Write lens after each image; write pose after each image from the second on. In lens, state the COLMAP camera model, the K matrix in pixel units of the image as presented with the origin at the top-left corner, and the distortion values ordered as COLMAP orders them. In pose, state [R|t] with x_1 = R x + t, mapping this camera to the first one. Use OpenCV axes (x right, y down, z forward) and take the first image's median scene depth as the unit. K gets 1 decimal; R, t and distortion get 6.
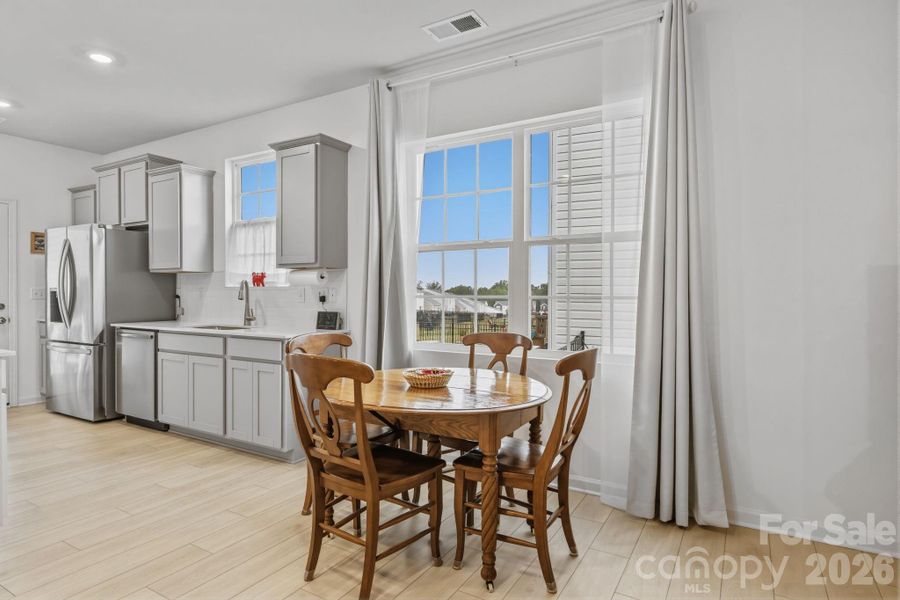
lens RADIAL K [[499.2, 0, 450.0], [0, 499.2, 300.0], [0, 0, 1]] dist [-0.003254, -0.000743]
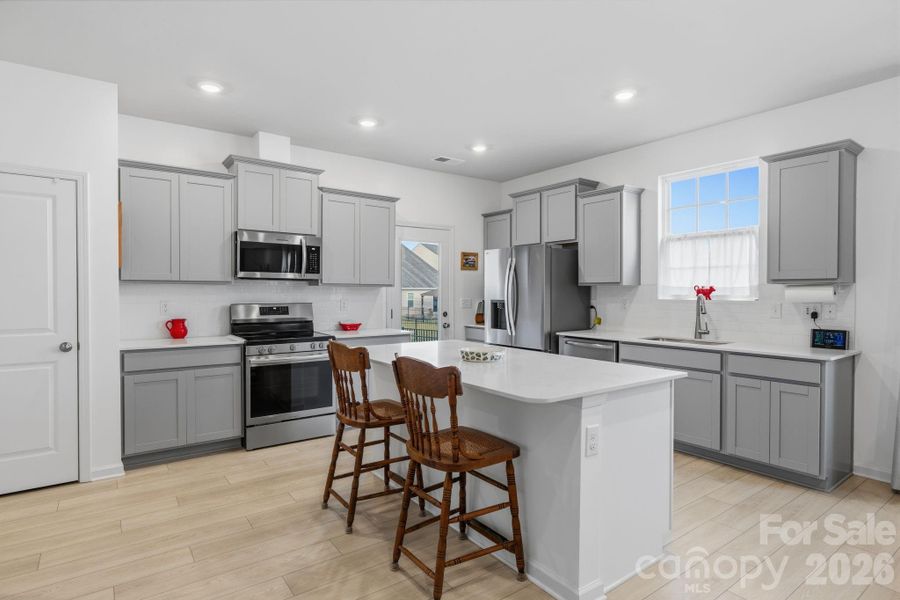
lens RADIAL K [[479.1, 0, 453.5], [0, 479.1, 297.3], [0, 0, 1]] dist [0.001980, 0.000355]
pose [[0.920588, 0.000824, -0.390535, -0.478898], [-0.000872, 1.000000, 0.000056, -0.032161], [0.390535, 0.000289, 0.920588, -0.089014]]
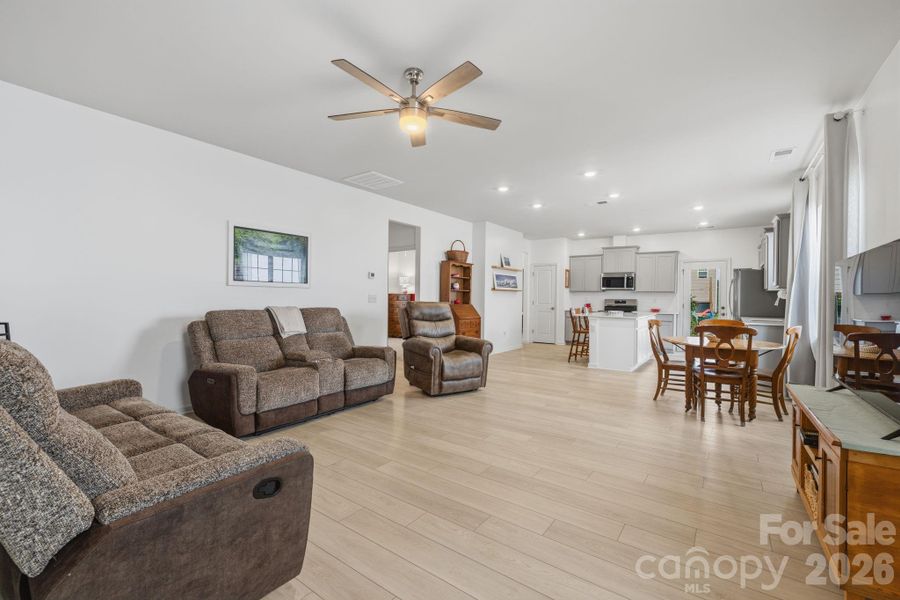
lens RADIAL K [[385.4, 0, 451.5], [0, 385.4, 298.3], [0, 0, 1]] dist [-0.000692, -0.000044]
pose [[-0.091477, -0.005565, -0.995792, 1.007591], [-0.022271, 0.999746, -0.003541, 0.004382], [0.995558, 0.021854, -0.091578, -0.035010]]
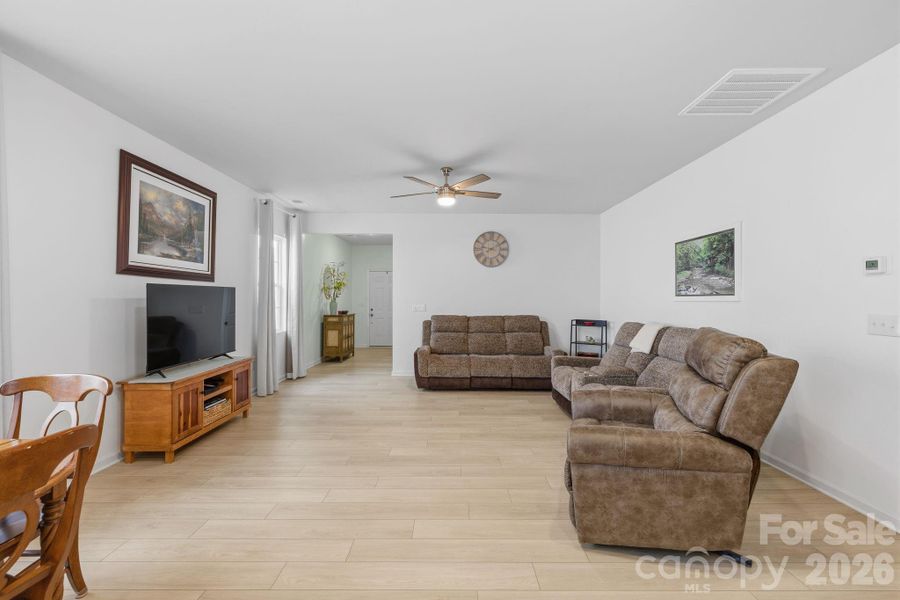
lens RADIAL K [[376.7, 0, 451.1], [0, 376.7, 297.2], [0, 0, 1]] dist [-0.001137, -0.000107]
pose [[-0.511931, 0.000841, 0.859026, -0.420436], [0.007106, 0.999969, 0.003255, -0.035559], [-0.858997, 0.007770, -0.511921, 0.320140]]
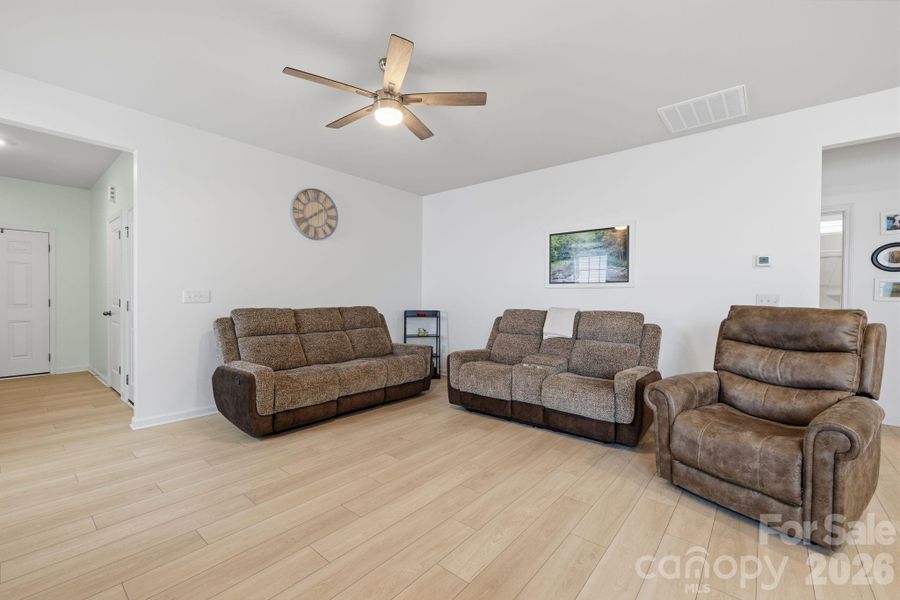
lens RADIAL K [[377.1, 0, 449.0], [0, 377.1, 300.9], [0, 0, 1]] dist [-0.000625, 0.000006]
pose [[-0.987181, -0.012168, 0.159141, 0.215726], [-0.008514, 0.999685, 0.023620, -0.006141], [-0.159378, 0.021963, -0.986973, 0.405377]]
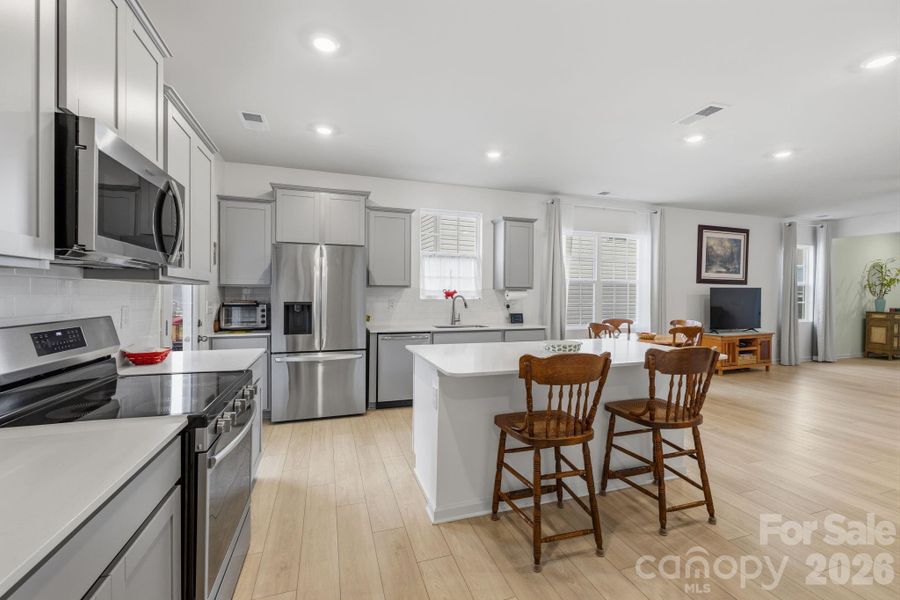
lens RADIAL K [[376.7, 0, 451.1], [0, 376.7, 297.2], [0, 0, 1]] dist [-0.001137, -0.000107]
pose [[0.655068, -0.008145, 0.755526, -1.263851], [0.005190, 0.999967, 0.006280, -0.039745], [-0.755552, -0.000192, 0.655089, 0.252525]]
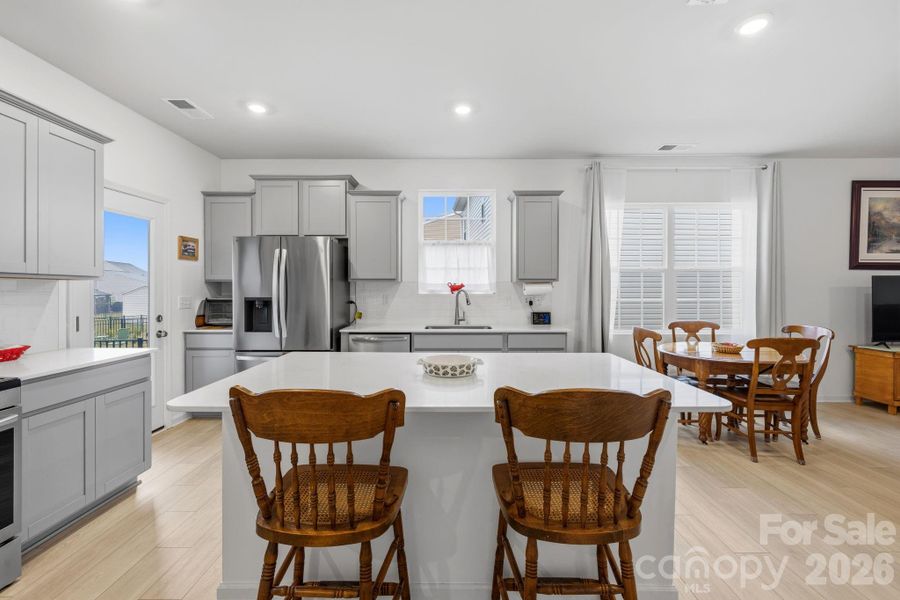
lens RADIAL K [[379.3, 0, 452.1], [0, 379.3, 288.9], [0, 0, 1]] dist [0.000397, -0.000022]
pose [[0.862170, -0.006661, 0.506575, -0.900028], [0.009544, 0.999950, -0.003095, -0.037128], [-0.506529, 0.007504, 0.862190, 0.167404]]
